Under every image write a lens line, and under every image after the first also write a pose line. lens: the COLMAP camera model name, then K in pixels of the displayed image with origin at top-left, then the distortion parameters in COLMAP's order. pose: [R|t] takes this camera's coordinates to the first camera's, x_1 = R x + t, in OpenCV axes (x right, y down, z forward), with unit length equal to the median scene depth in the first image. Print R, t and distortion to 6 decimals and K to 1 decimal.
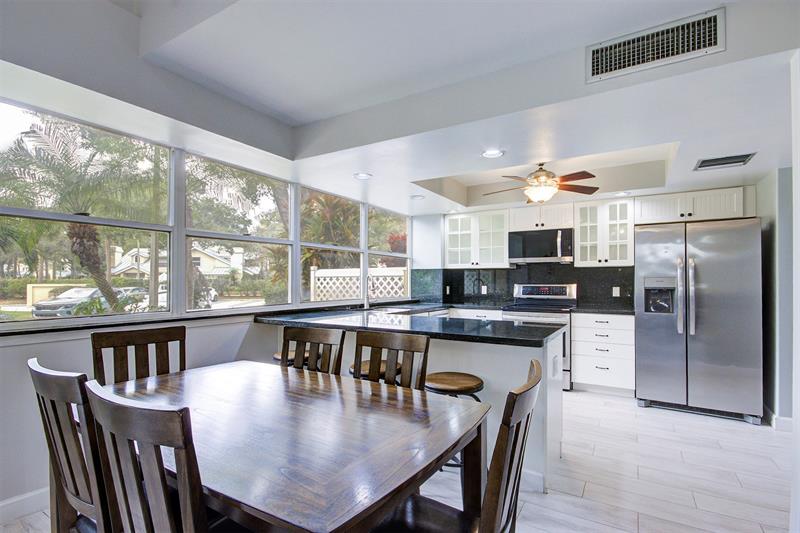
lens RADIAL K [[383.1, 0, 415.2], [0, 383.1, 282.9], [0, 0, 1]] dist [0.002207, 0.002176]
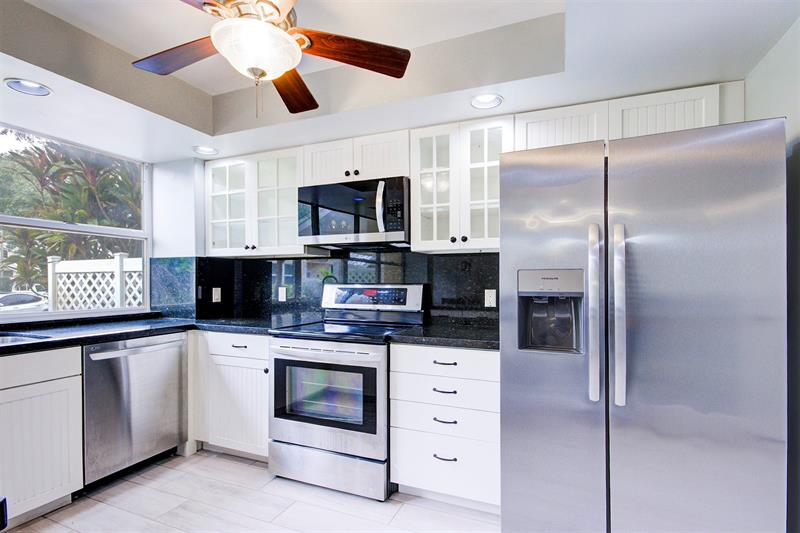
lens RADIAL K [[383.1, 0, 402.8], [0, 383.1, 281.9], [0, 0, 1]] dist [0.002207, 0.002176]
pose [[0.995755, 0.000060, 0.092045, 0.346027], [0.000000, 1.000000, -0.000654, -0.000178], [-0.092045, 0.000651, 0.995755, 0.465638]]
